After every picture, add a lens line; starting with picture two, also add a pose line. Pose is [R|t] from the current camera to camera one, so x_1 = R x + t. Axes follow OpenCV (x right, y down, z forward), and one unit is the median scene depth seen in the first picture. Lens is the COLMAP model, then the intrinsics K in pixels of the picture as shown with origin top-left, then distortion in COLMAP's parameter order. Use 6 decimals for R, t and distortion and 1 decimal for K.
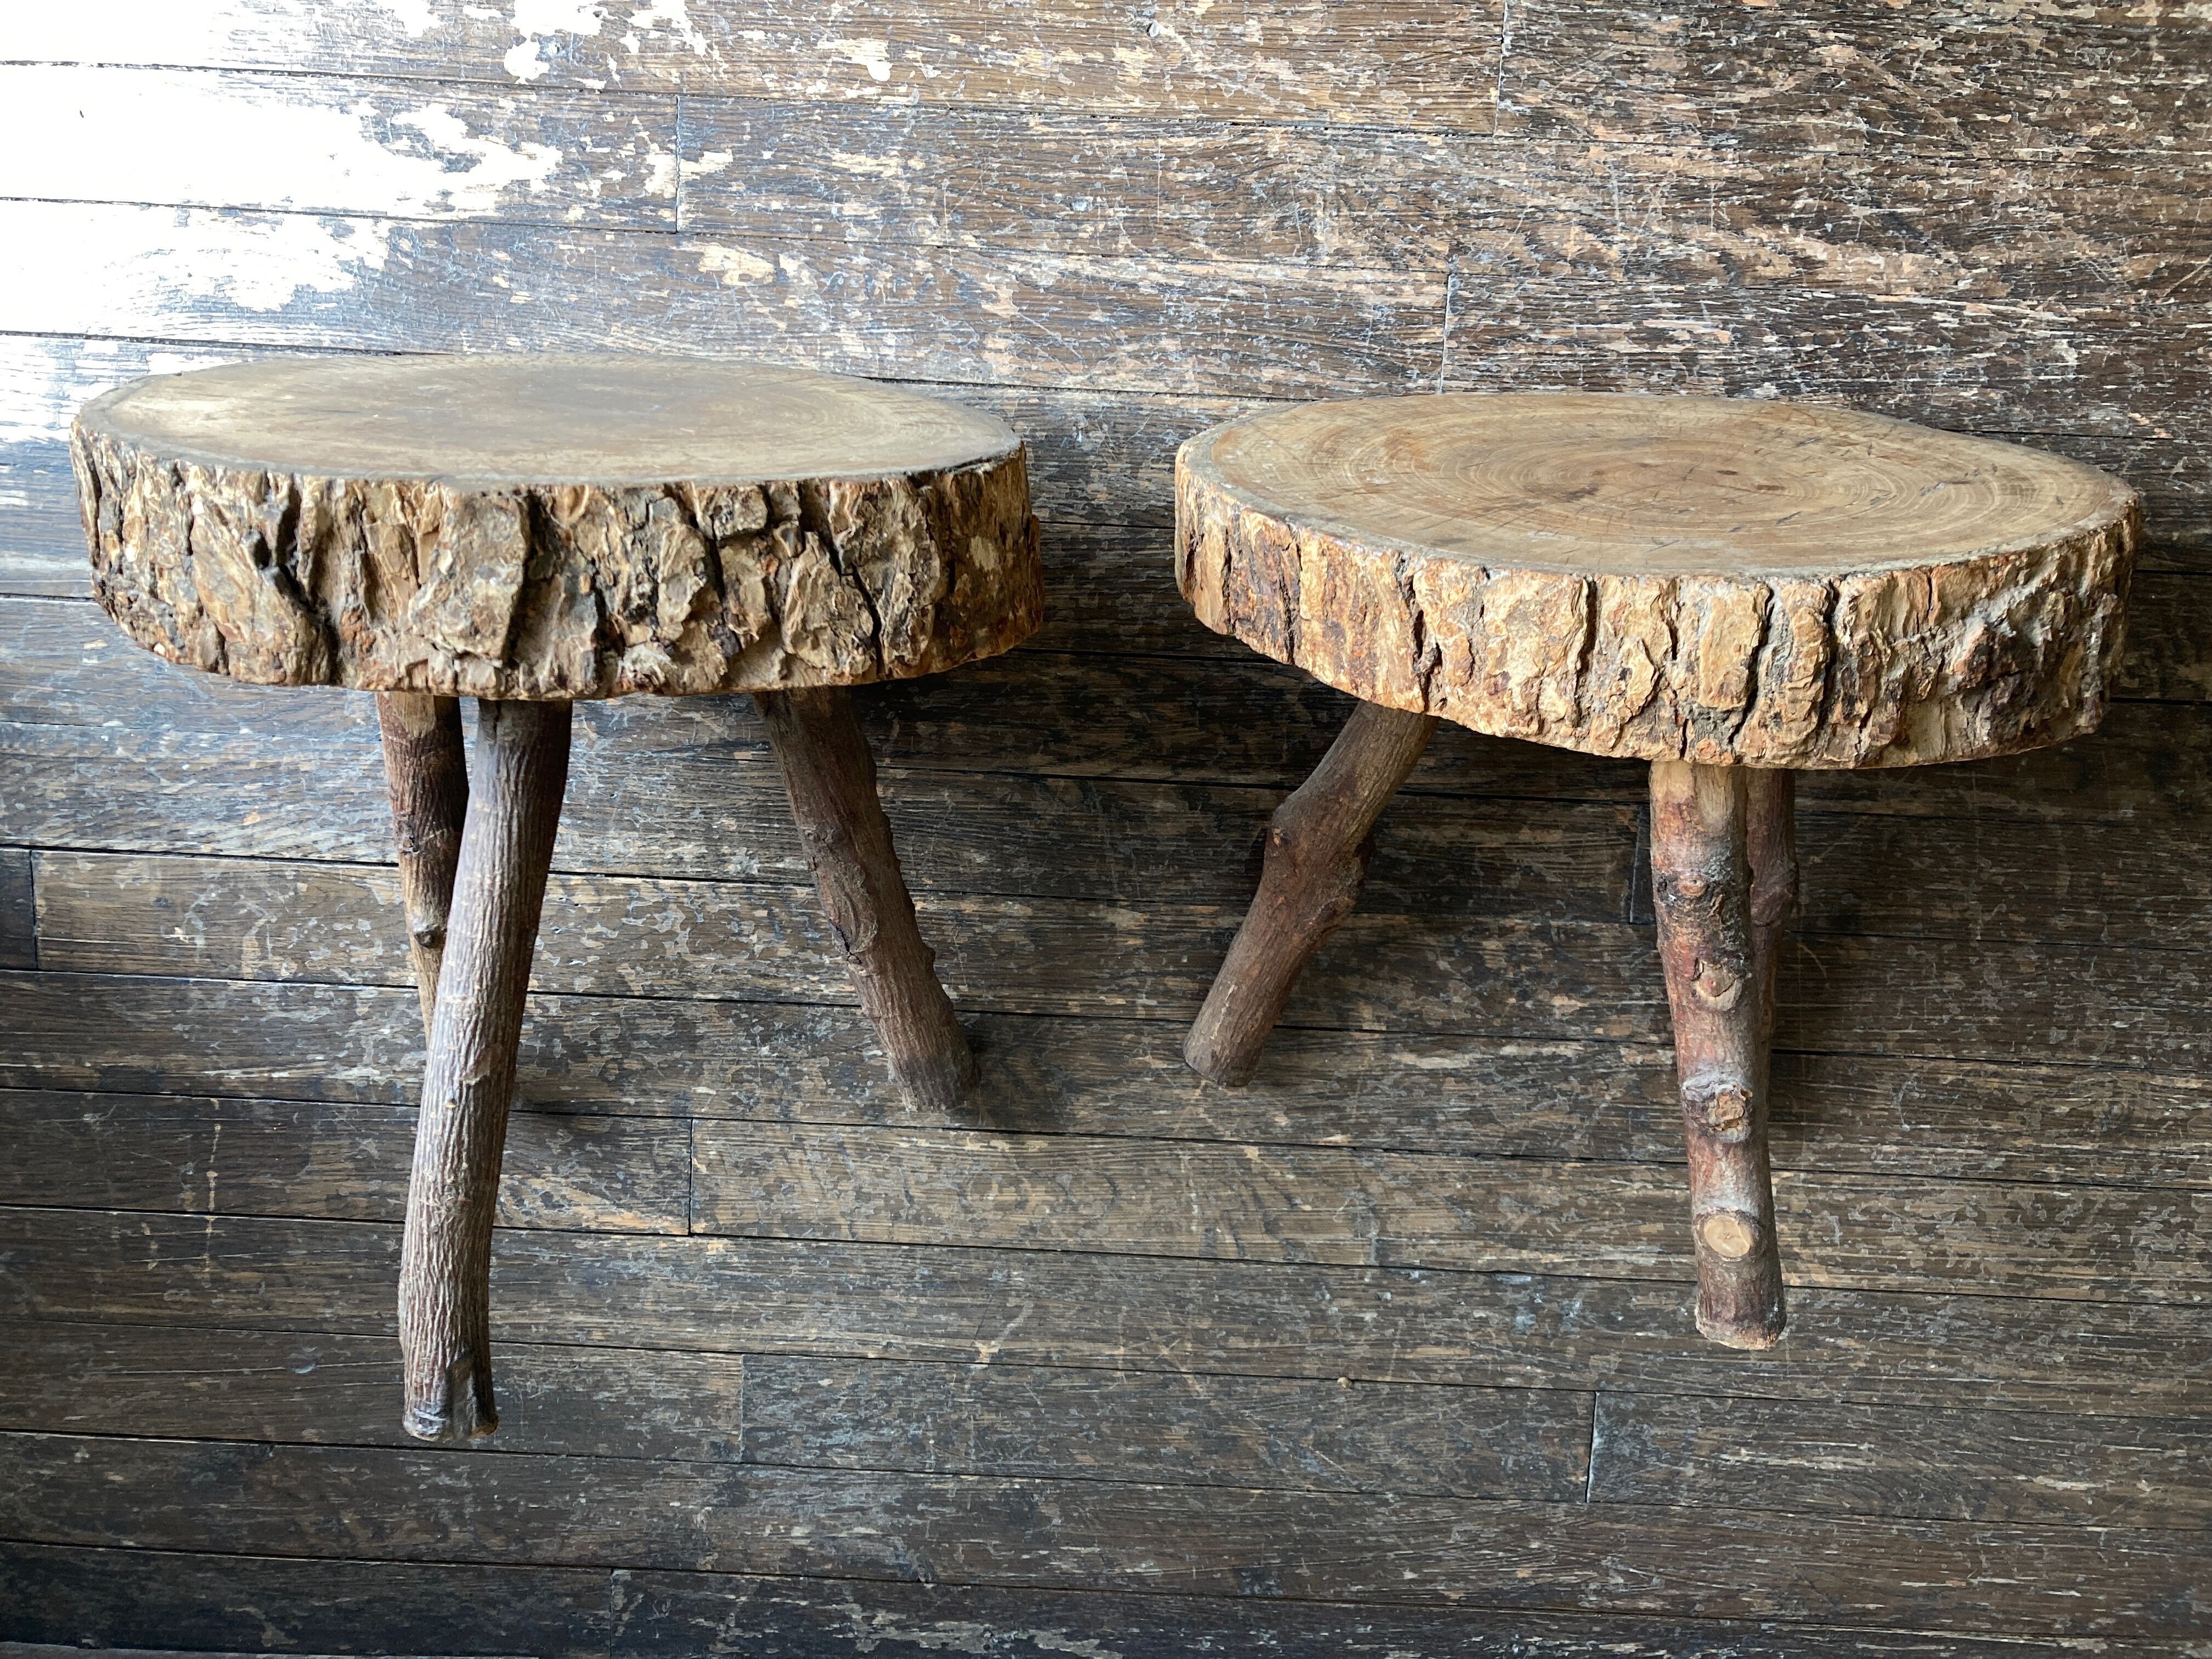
lens RADIAL K [[1814.0, 0, 1117.8], [0, 1814.0, 838.0], [0, 0, 1]] dist [0.008982, -0.008532]
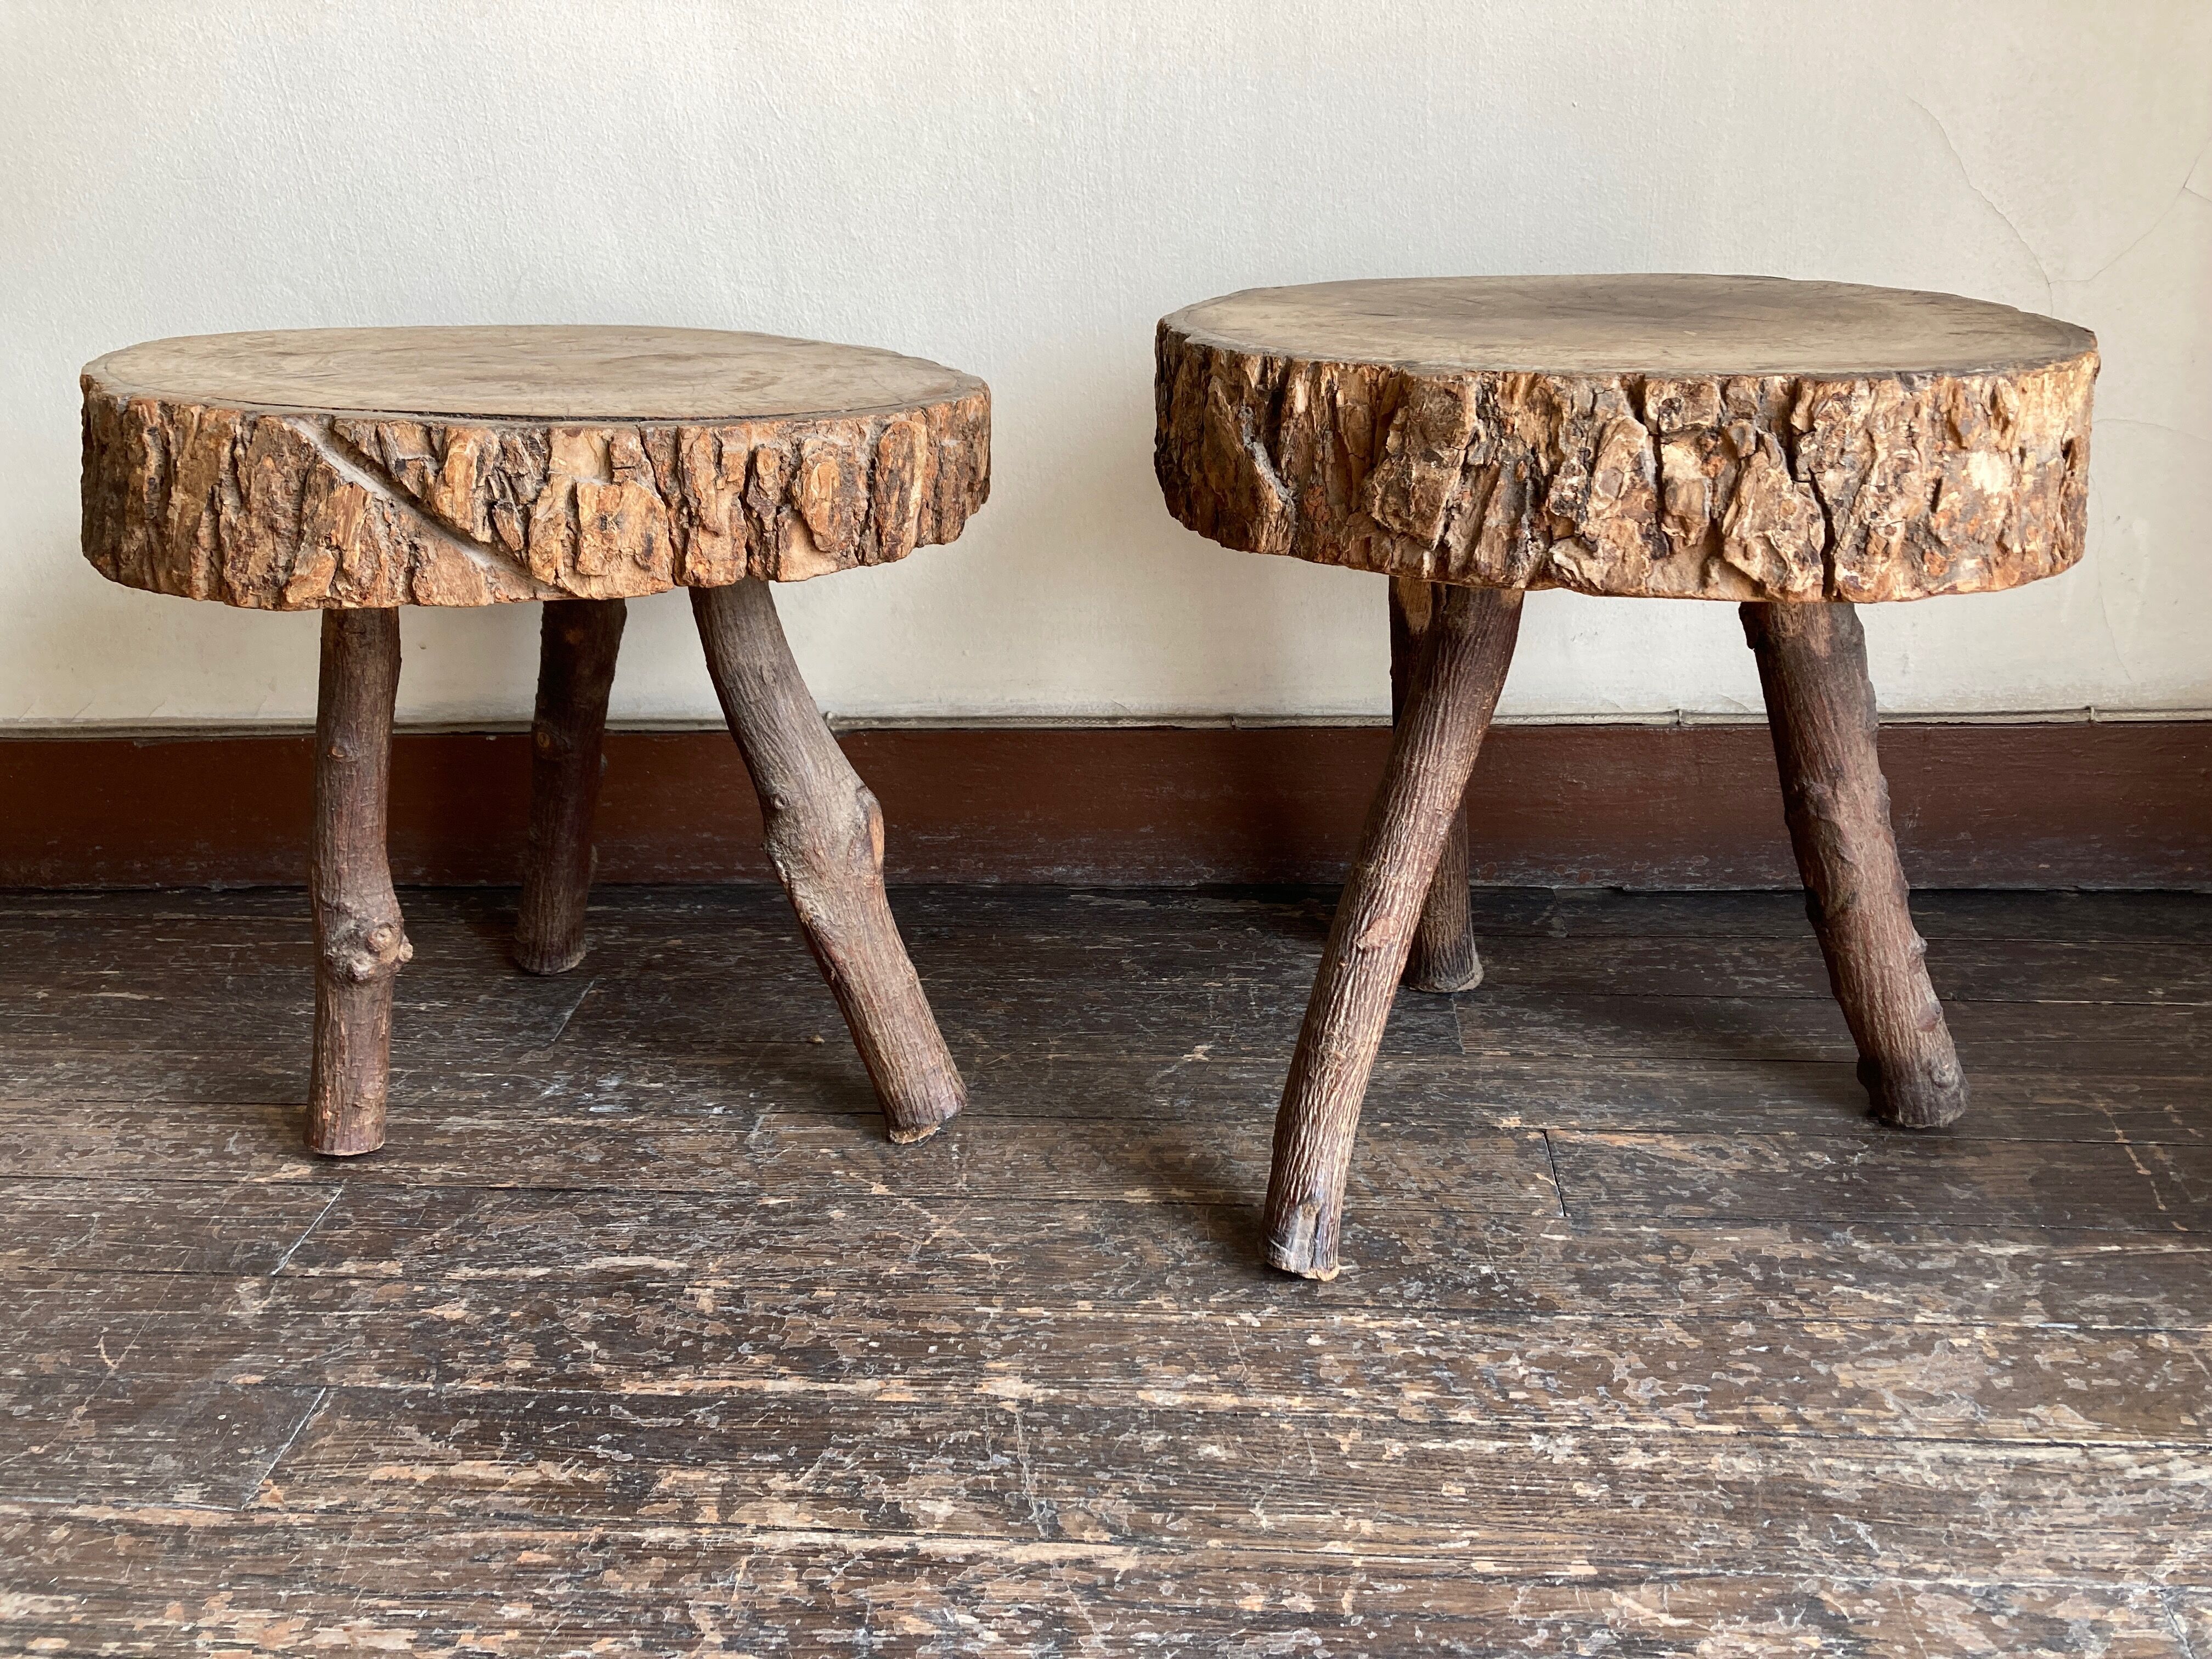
lens RADIAL K [[1814.0, 0, 1102.1], [0, 1814.0, 820.6], [0, 0, 1]] dist [0.008982, -0.008532]
pose [[-0.999119, 0.011935, 0.040238, -0.065921], [0.027346, -0.542179, 0.839818, -0.445577], [0.031840, 0.840178, 0.541375, 0.422131]]
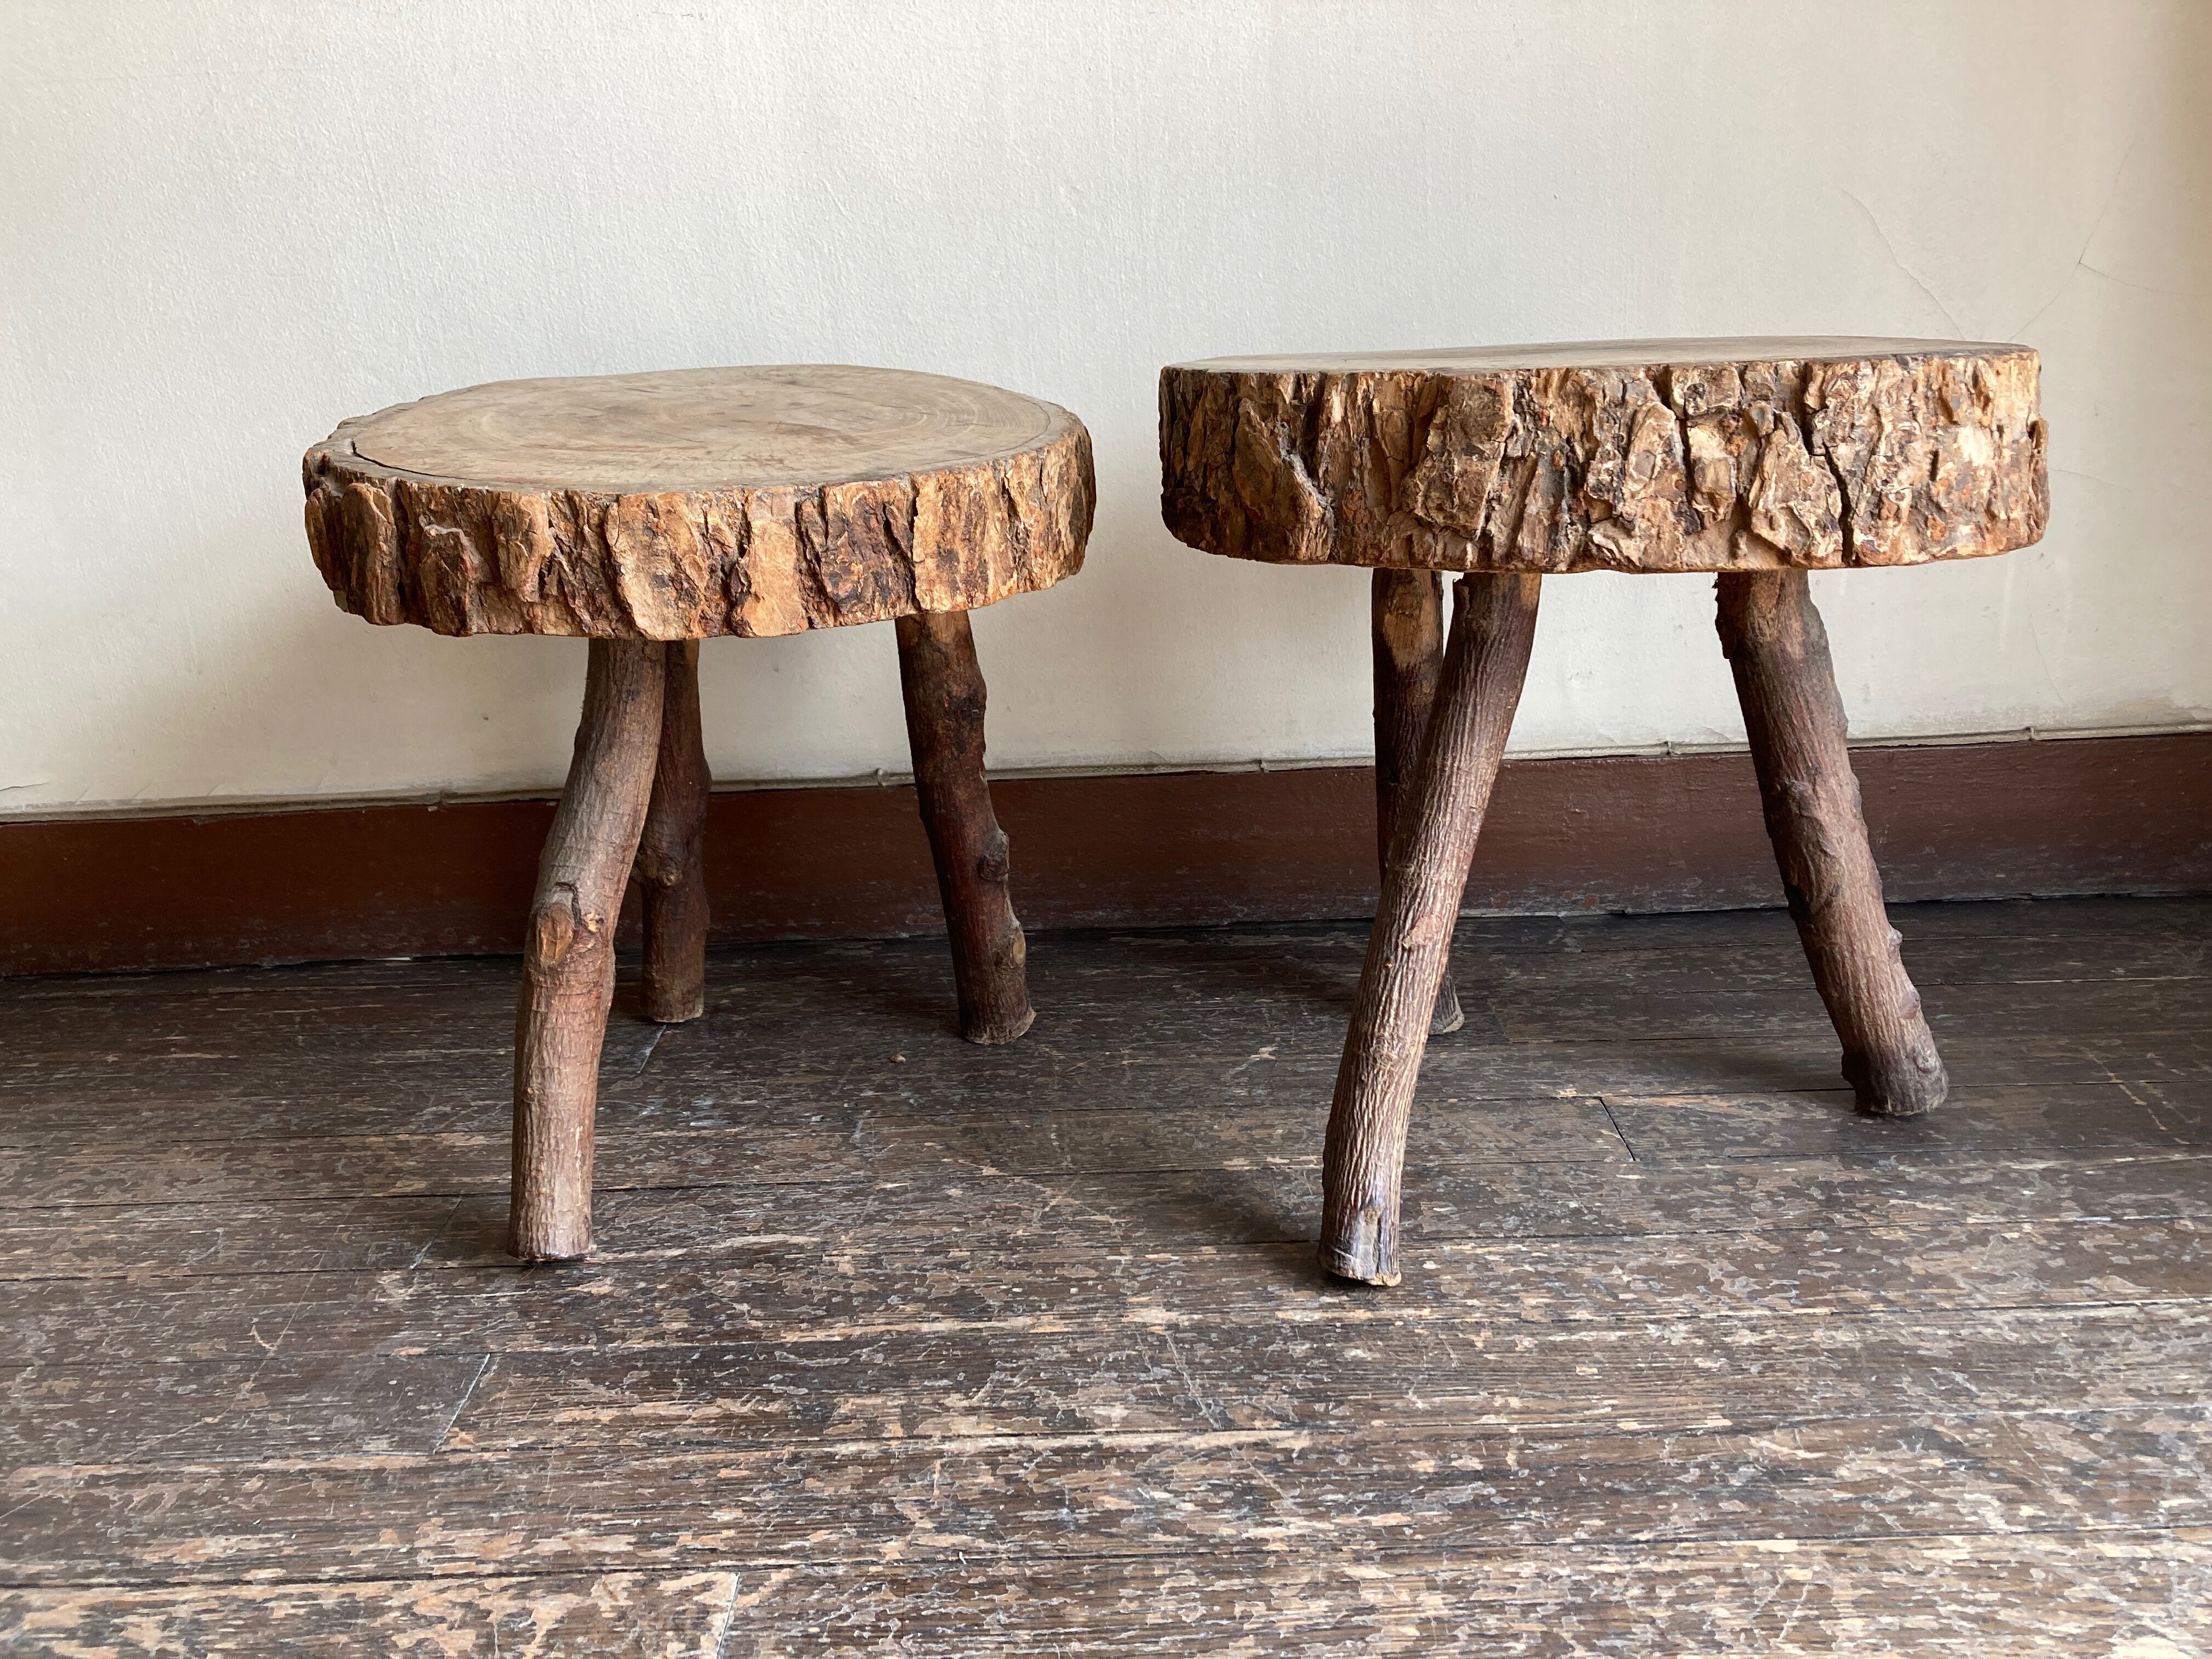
lens RADIAL K [[1814.0, 0, 1110.8], [0, 1814.0, 824.8], [0, 0, 1]] dist [0.008982, -0.008532]
pose [[-0.998342, 0.045364, -0.035431, 0.040538], [-0.051971, -0.445784, 0.893631, -0.553820], [0.024744, 0.893991, 0.447402, 0.474809]]
